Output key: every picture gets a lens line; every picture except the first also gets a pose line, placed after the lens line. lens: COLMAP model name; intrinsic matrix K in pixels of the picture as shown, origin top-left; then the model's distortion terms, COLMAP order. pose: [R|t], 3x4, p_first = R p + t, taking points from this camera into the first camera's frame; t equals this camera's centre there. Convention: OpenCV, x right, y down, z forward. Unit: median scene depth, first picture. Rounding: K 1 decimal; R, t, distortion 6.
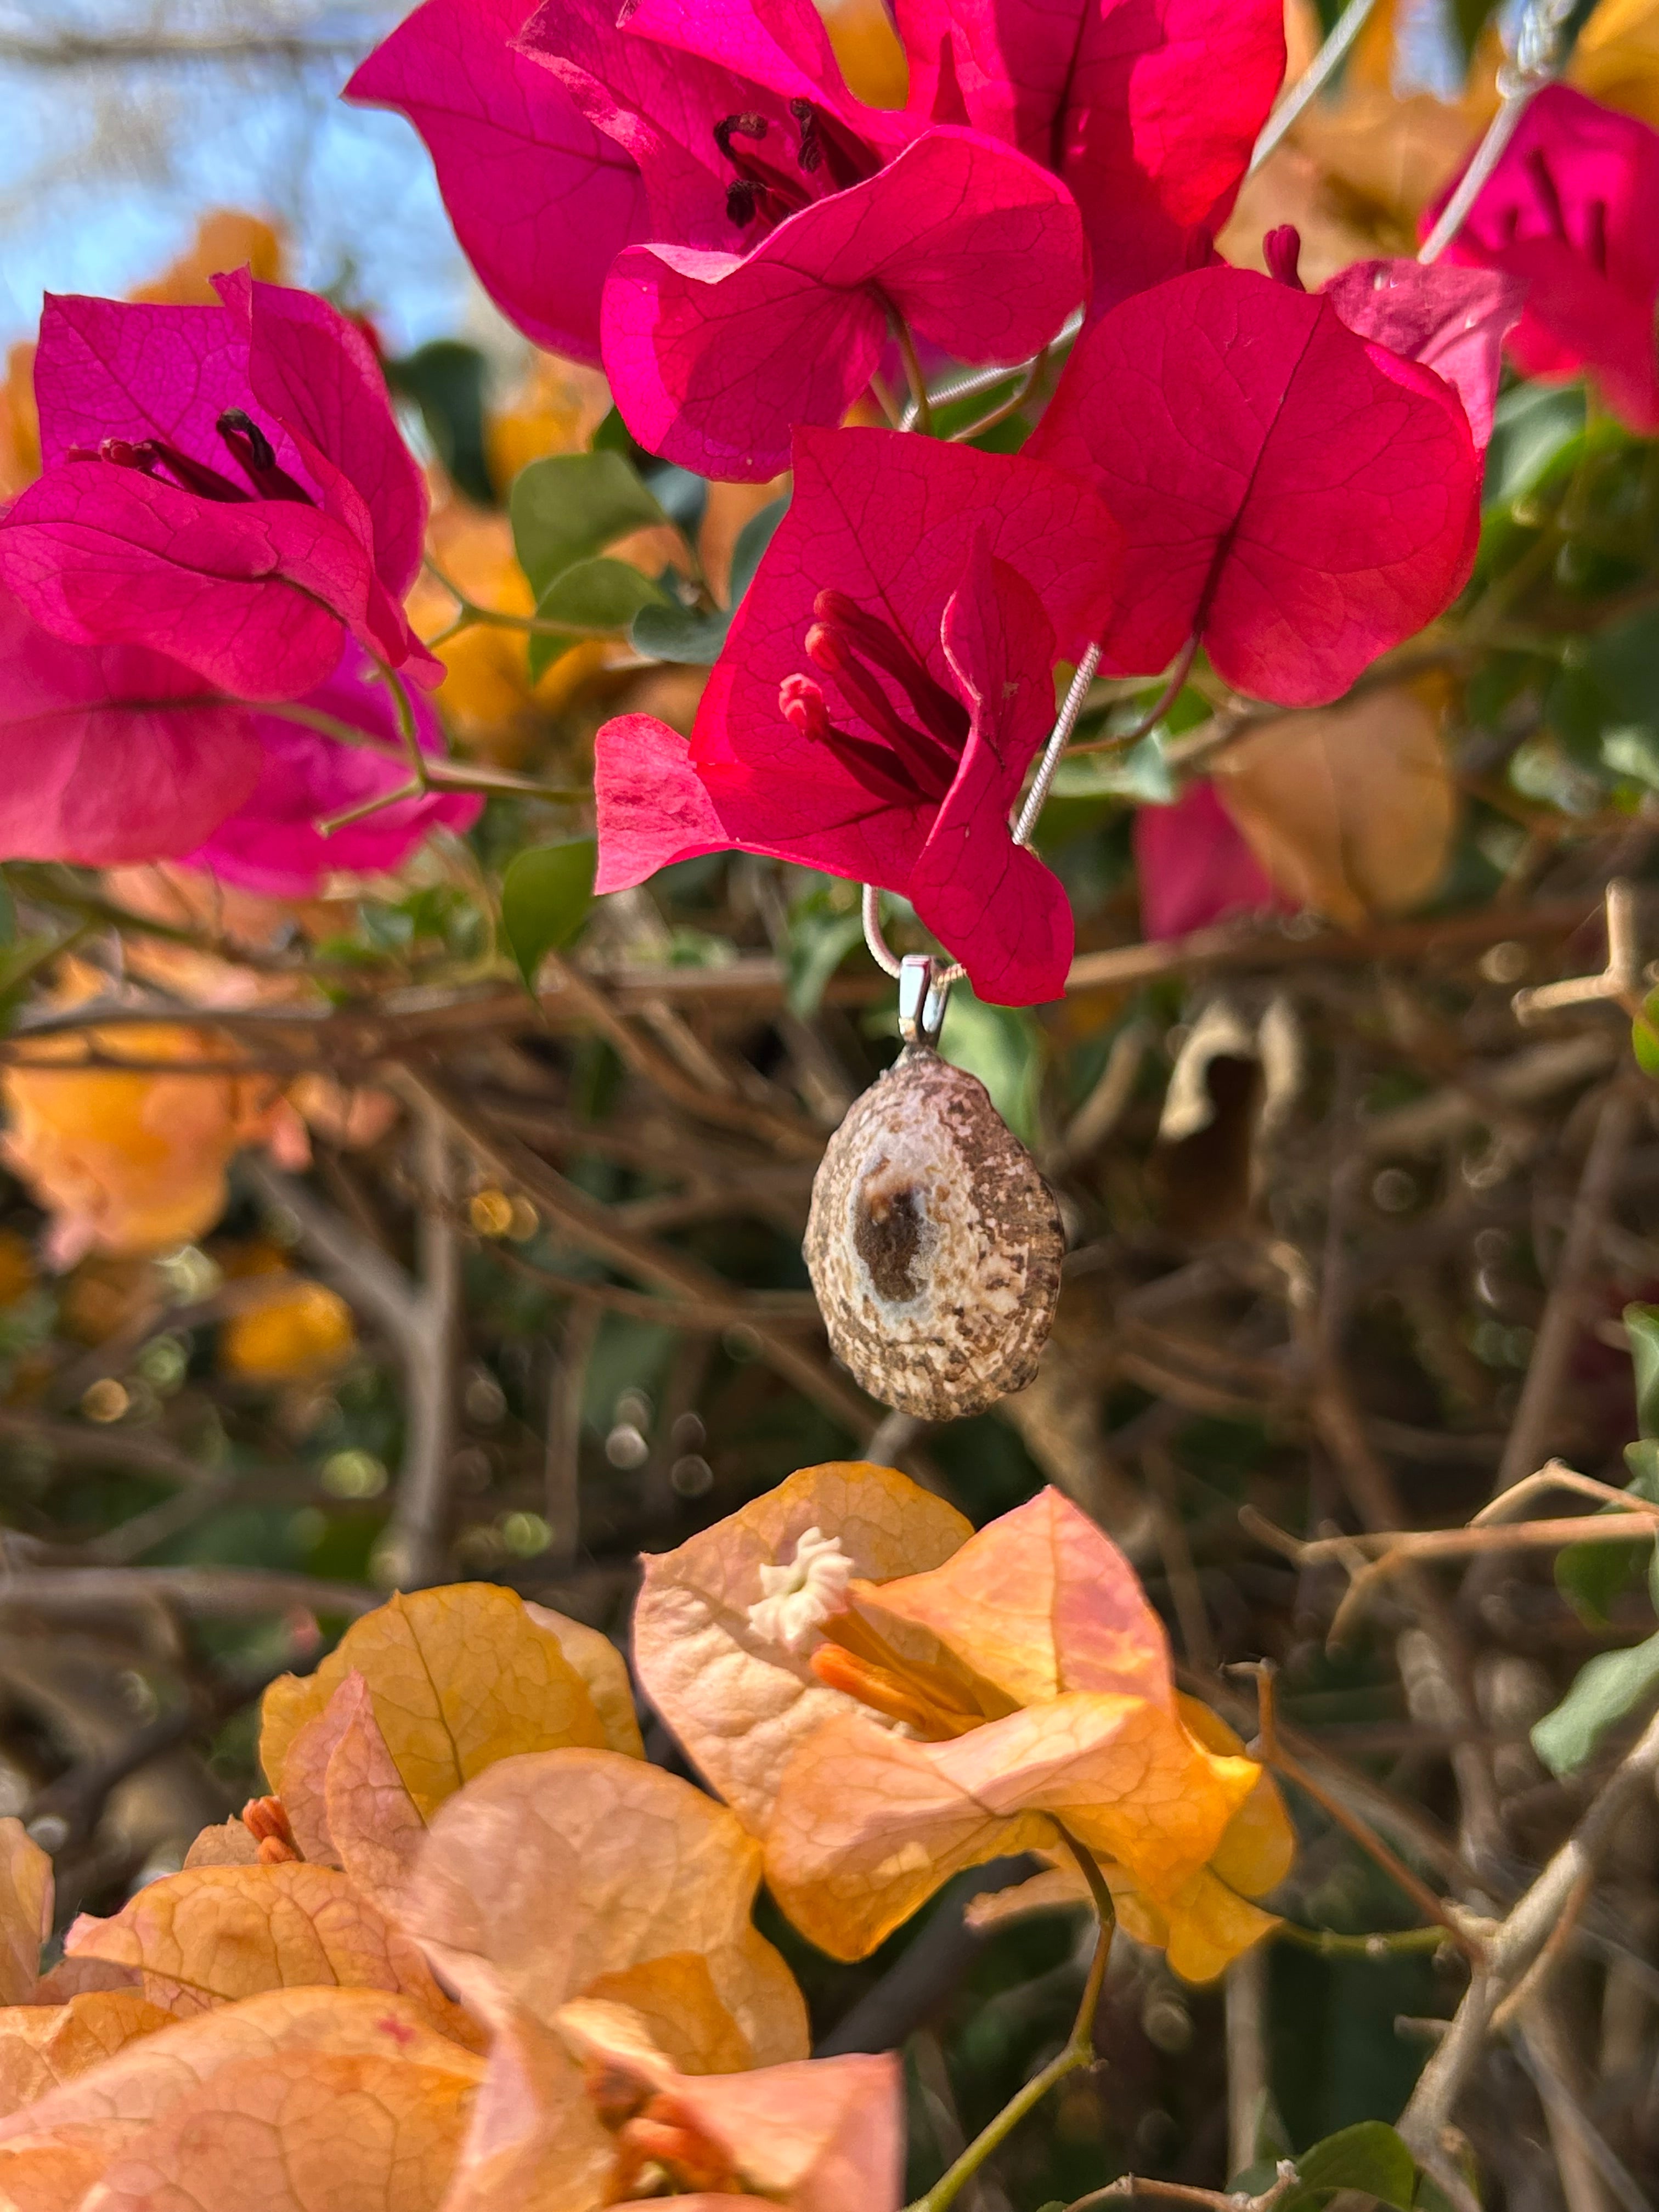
lens RADIAL K [[2518.1, 0, 785.5], [0, 2518.1, 1100.9], [0, 0, 1]] dist [0.140362, 0.000000]
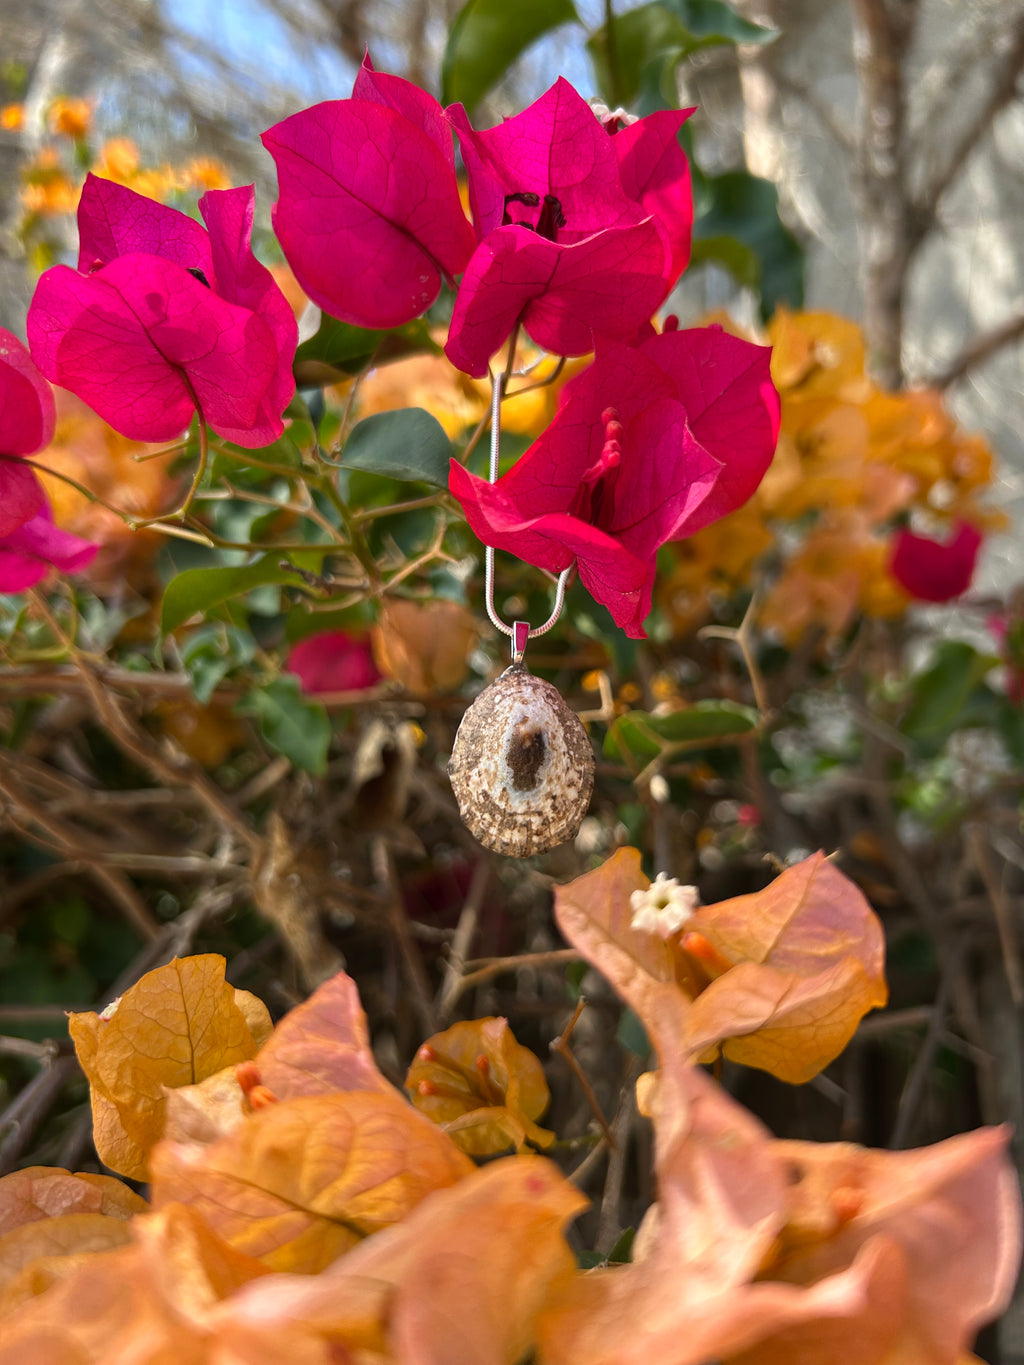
lens RADIAL K [[998.1, 0, 517.1], [0, 998.1, 681.0], [0, 0, 1]] dist [0.011054, 0.008746]
pose [[0.854730, 0.118796, 0.505297, -0.355932], [-0.044911, 0.986734, -0.156012, 0.115832], [-0.517127, 0.110655, 0.848726, 0.344458]]
